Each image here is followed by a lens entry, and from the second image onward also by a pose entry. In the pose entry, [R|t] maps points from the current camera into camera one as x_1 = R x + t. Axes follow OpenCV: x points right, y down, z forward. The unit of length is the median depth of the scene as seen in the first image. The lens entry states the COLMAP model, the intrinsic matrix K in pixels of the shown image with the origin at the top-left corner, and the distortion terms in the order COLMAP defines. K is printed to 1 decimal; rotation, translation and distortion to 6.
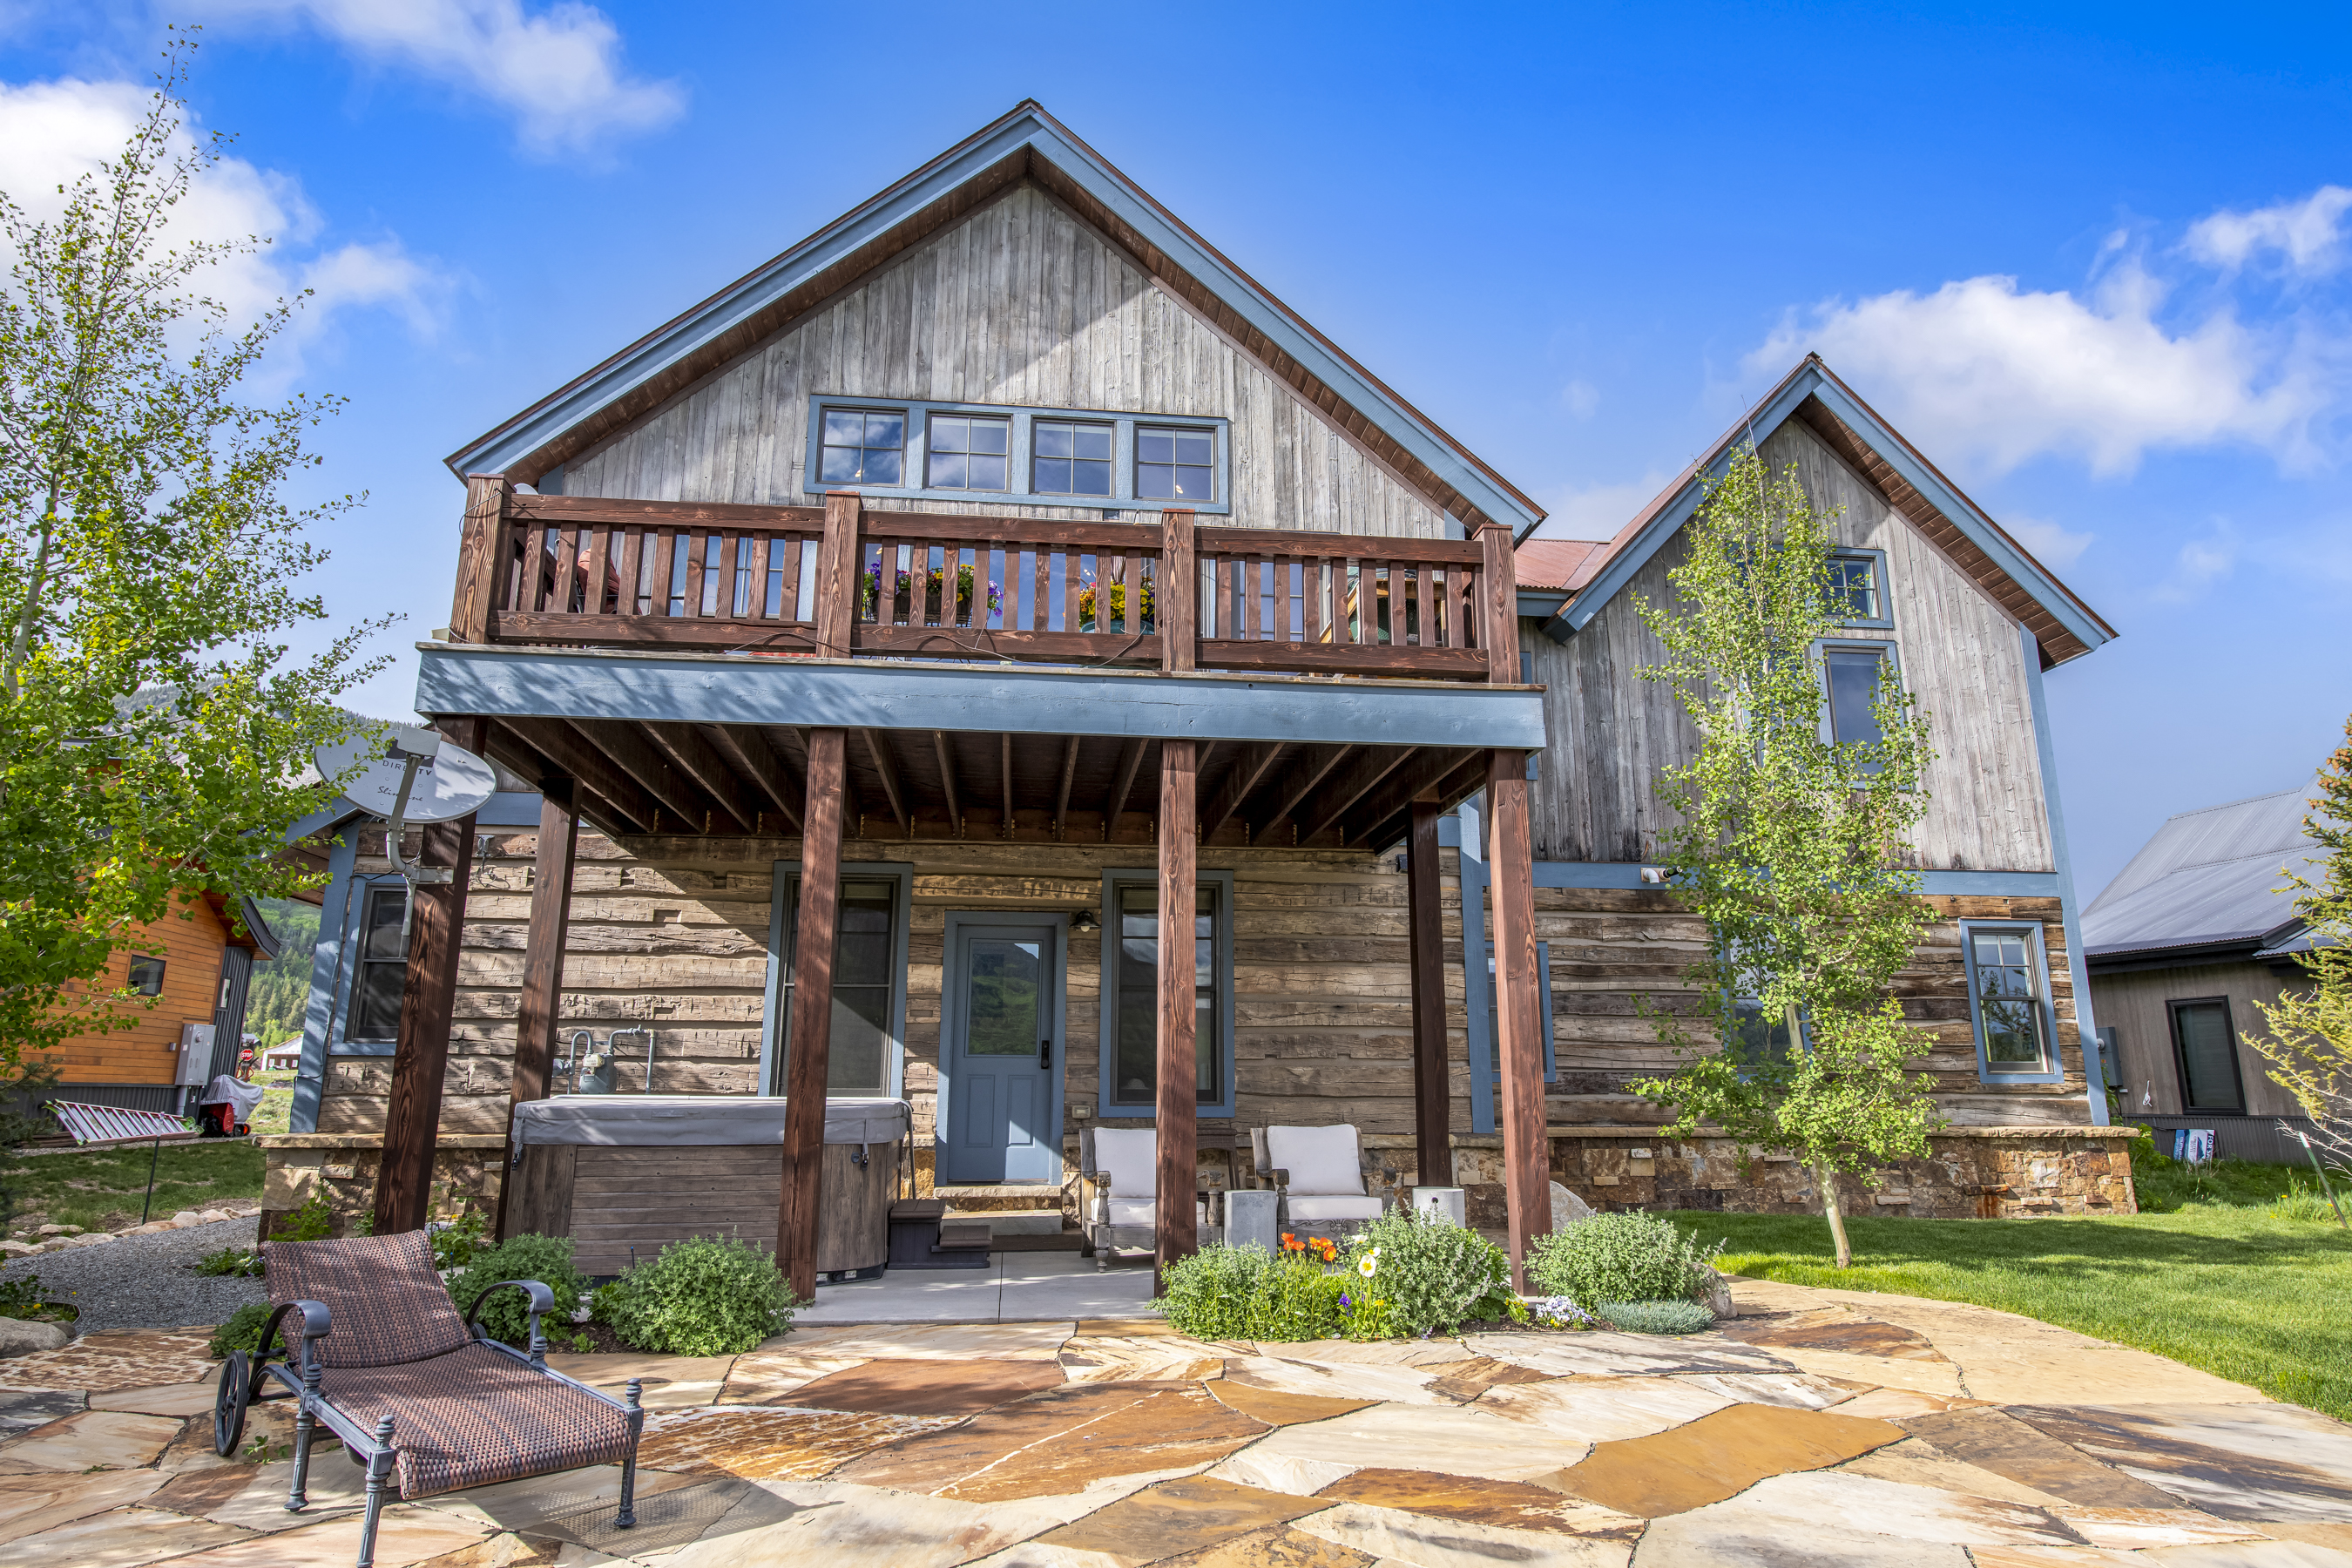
lens RADIAL K [[1357.7, 0, 1176.0], [0, 1357.7, 784.0], [0, 0, 1]] dist [-0.005156, 0.001611]
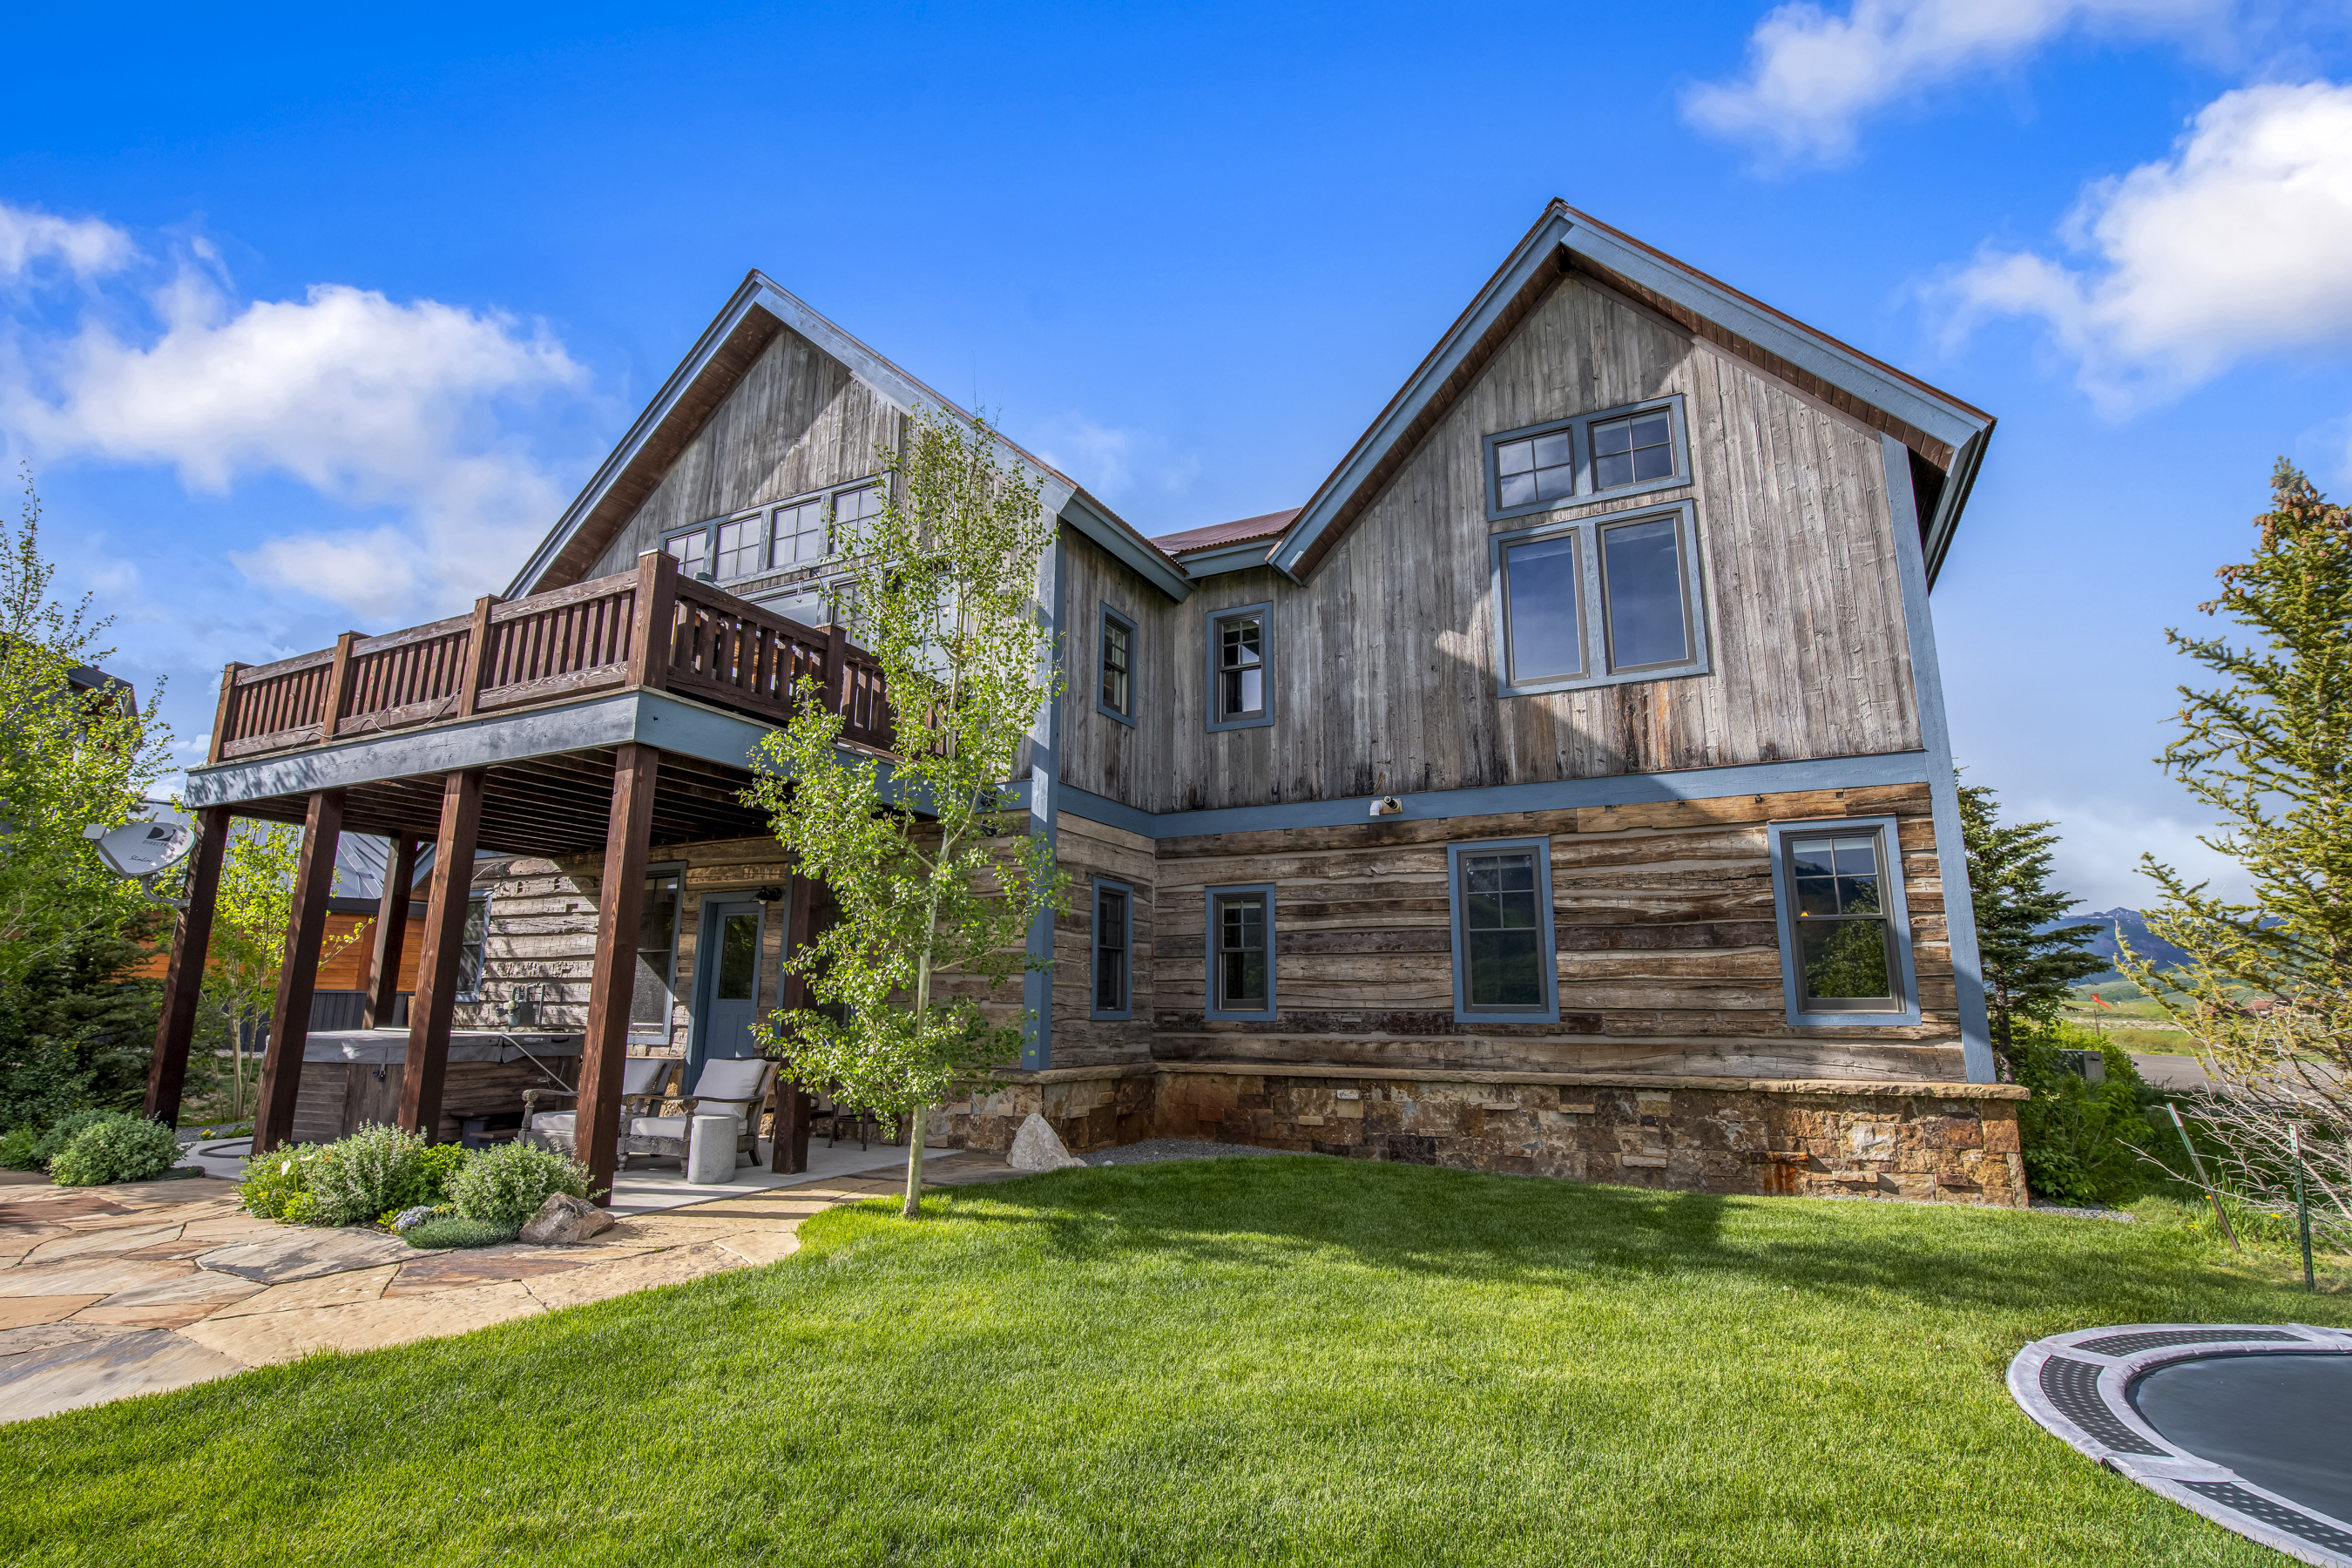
lens RADIAL K [[1133.1, 0, 1176.0], [0, 1133.1, 784.0], [0, 0, 1]] dist [-0.005052, -0.001480]
pose [[0.831776, -0.108457, -0.544414, 0.679231], [0.118774, 0.992787, -0.016314, 0.047155], [0.542256, -0.051093, 0.838658, 0.250666]]
